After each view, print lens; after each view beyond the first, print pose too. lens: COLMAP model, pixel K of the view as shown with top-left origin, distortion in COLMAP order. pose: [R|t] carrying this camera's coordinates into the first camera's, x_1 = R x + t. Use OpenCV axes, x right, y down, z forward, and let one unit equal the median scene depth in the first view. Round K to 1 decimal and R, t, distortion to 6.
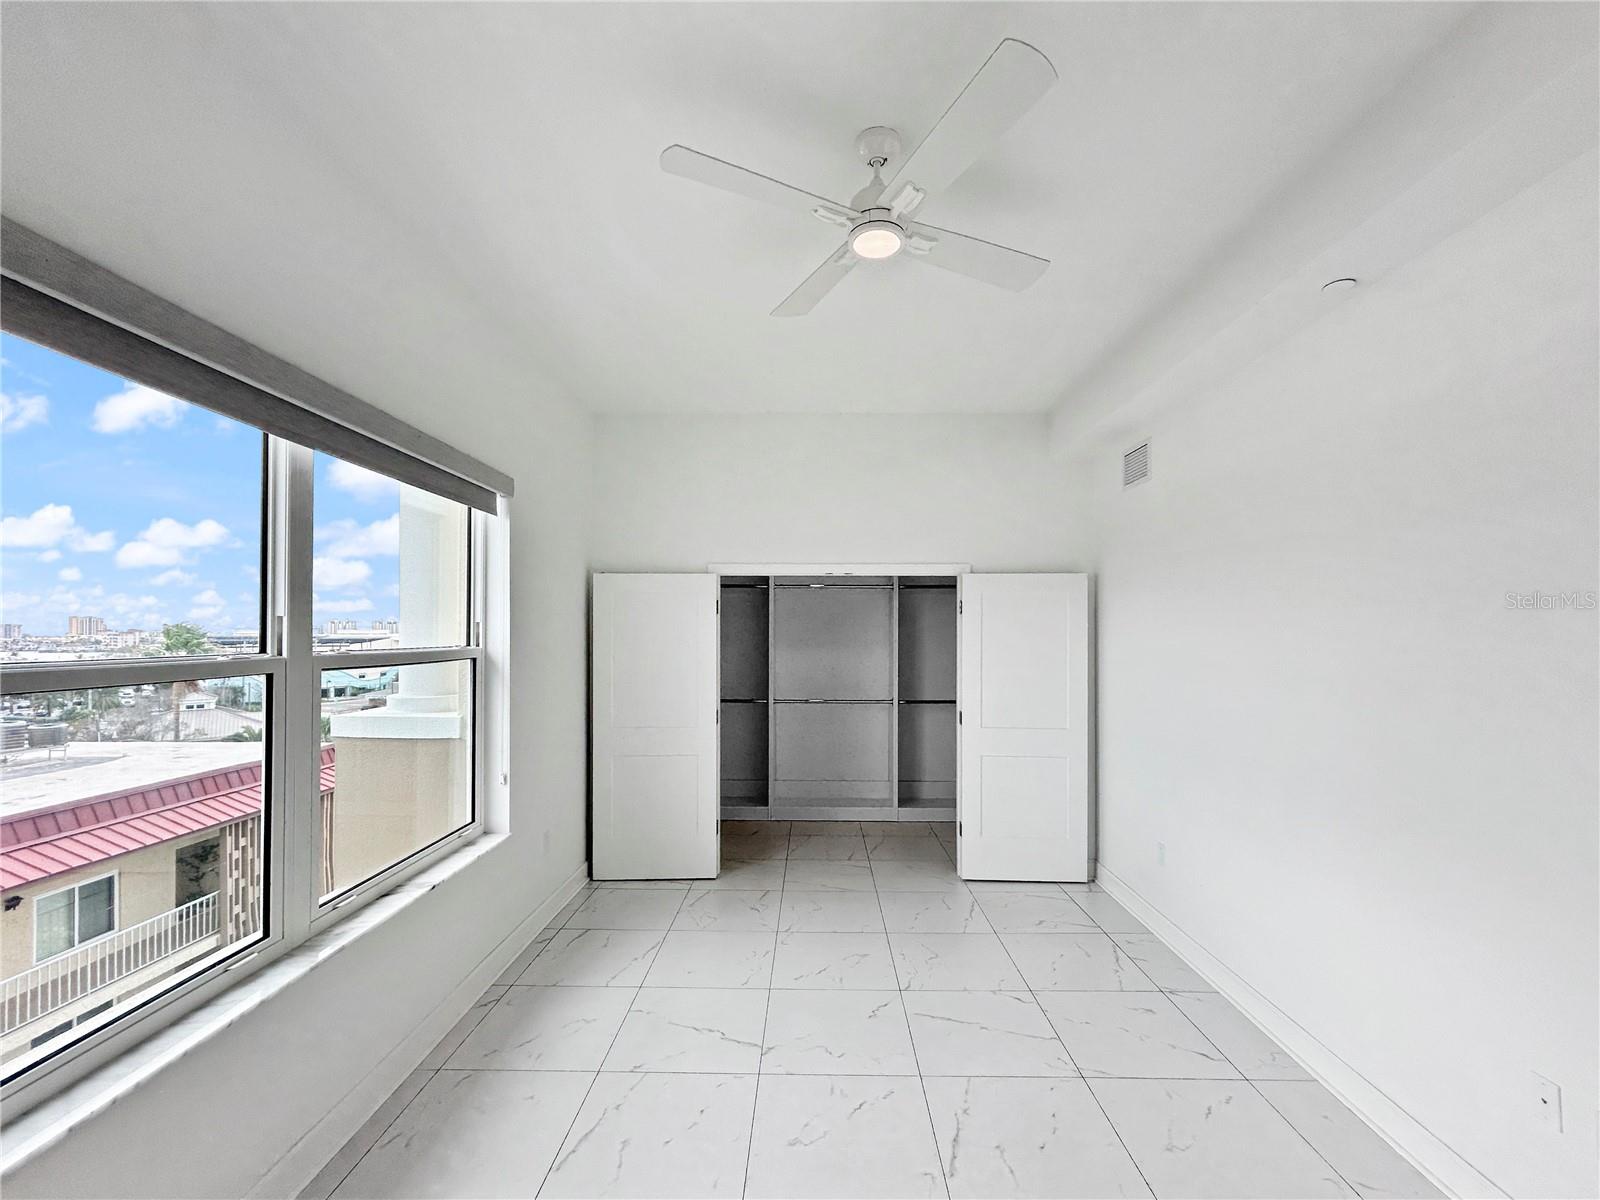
lens RADIAL K [[661.2, 0, 805.1], [0, 661.2, 630.5], [0, 0, 1]] dist [-0.000249, -0.000107]
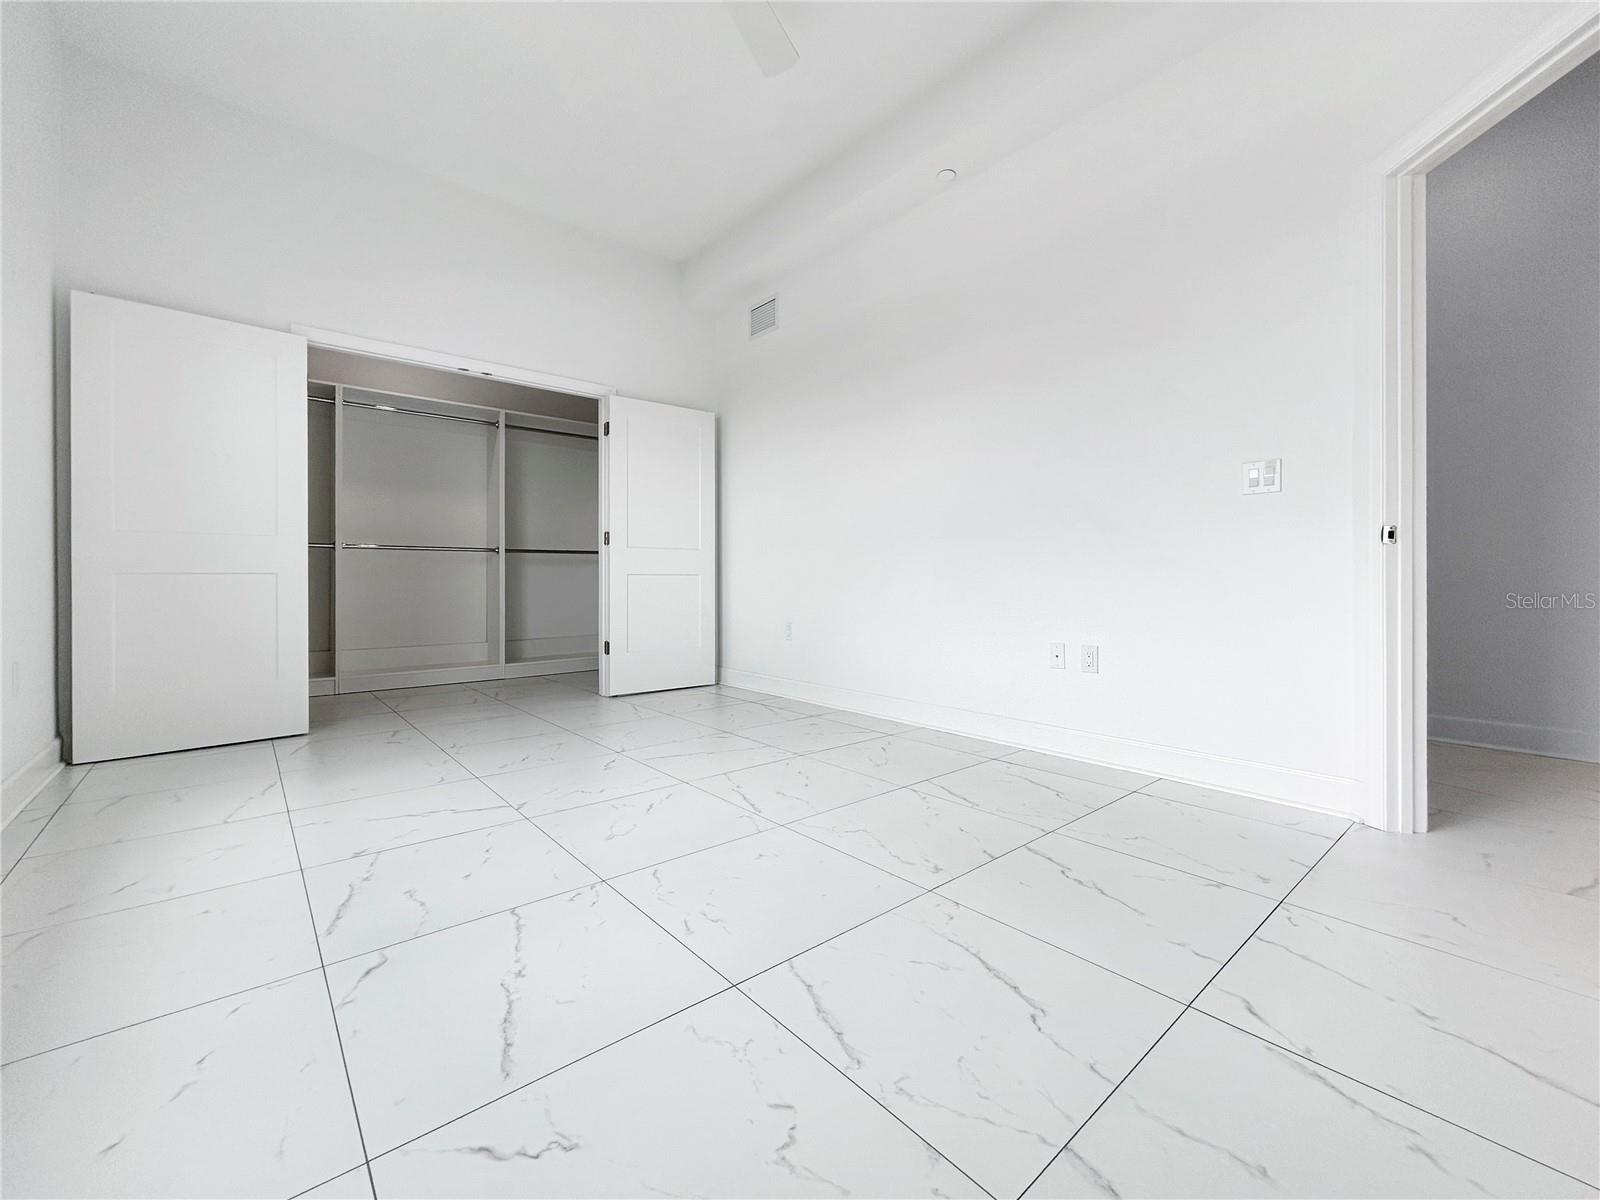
lens RADIAL K [[660.1, 0, 797.6], [0, 660.1, 578.7], [0, 0, 1]] dist [-0.002402, -0.000589]
pose [[0.753864, -0.002765, 0.657025, -0.208127], [-0.004234, 0.999950, 0.009067, 0.185497], [-0.657017, -0.009617, 0.753814, 0.050476]]
